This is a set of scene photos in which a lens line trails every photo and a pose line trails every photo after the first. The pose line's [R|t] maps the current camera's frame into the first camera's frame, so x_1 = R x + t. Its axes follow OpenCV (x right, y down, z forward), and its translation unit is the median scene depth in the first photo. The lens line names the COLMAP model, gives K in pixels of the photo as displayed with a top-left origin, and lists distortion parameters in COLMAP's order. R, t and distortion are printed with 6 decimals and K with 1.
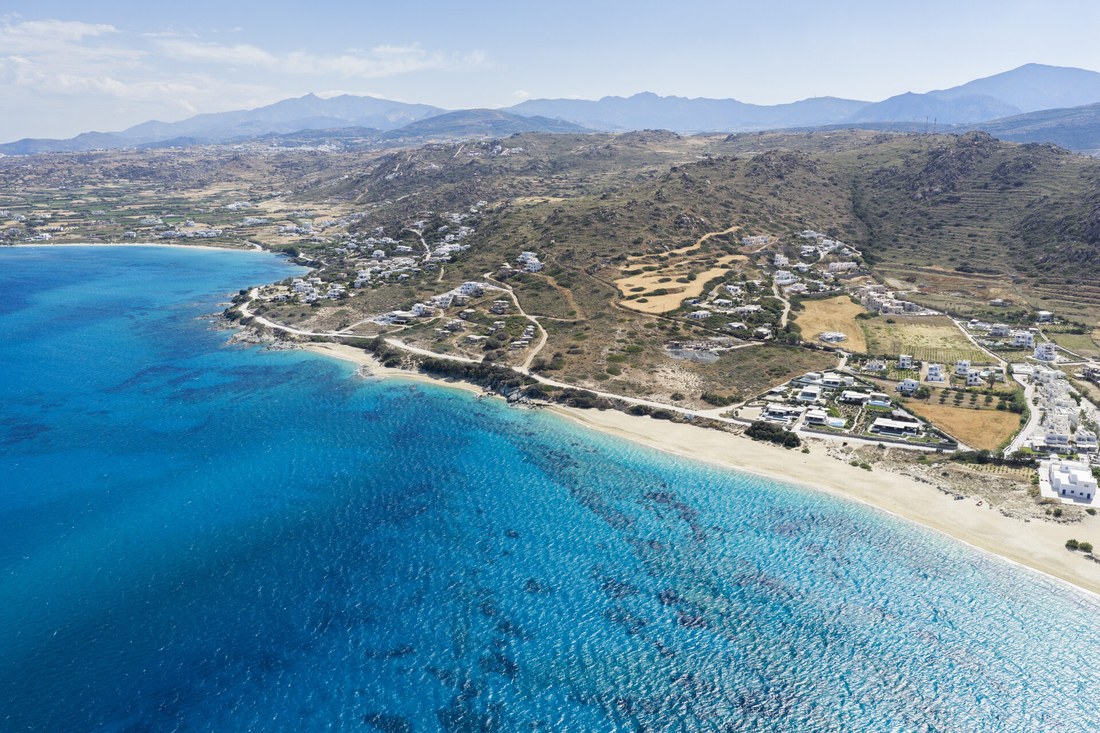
lens RADIAL K [[889.3, 0, 550.0], [0, 889.3, 365.5], [0, 0, 1]] dist [-0.000354, -0.001874]
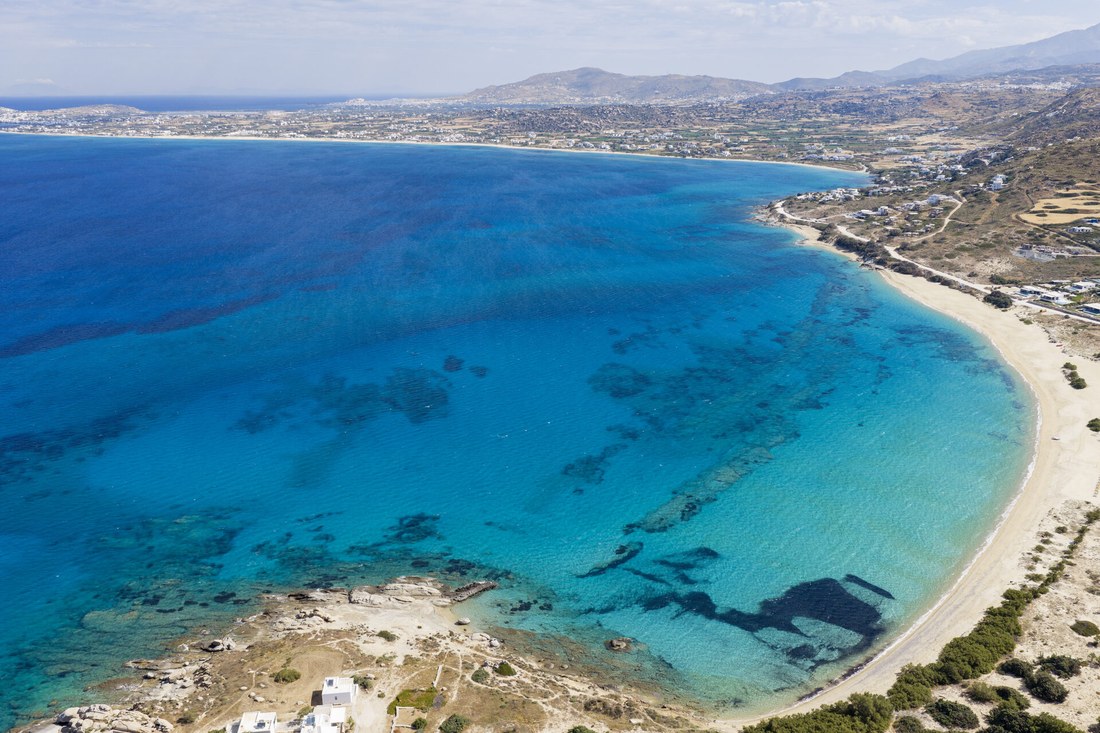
lens RADIAL K [[889.3, 0, 550.3], [0, 889.3, 366.8], [0, 0, 1]] dist [-0.000354, -0.001874]
pose [[0.700419, 0.211741, -0.681601, 0.110463], [-0.166380, 0.977110, 0.132568, 0.017071], [0.694069, 0.020552, 0.719615, -0.067685]]
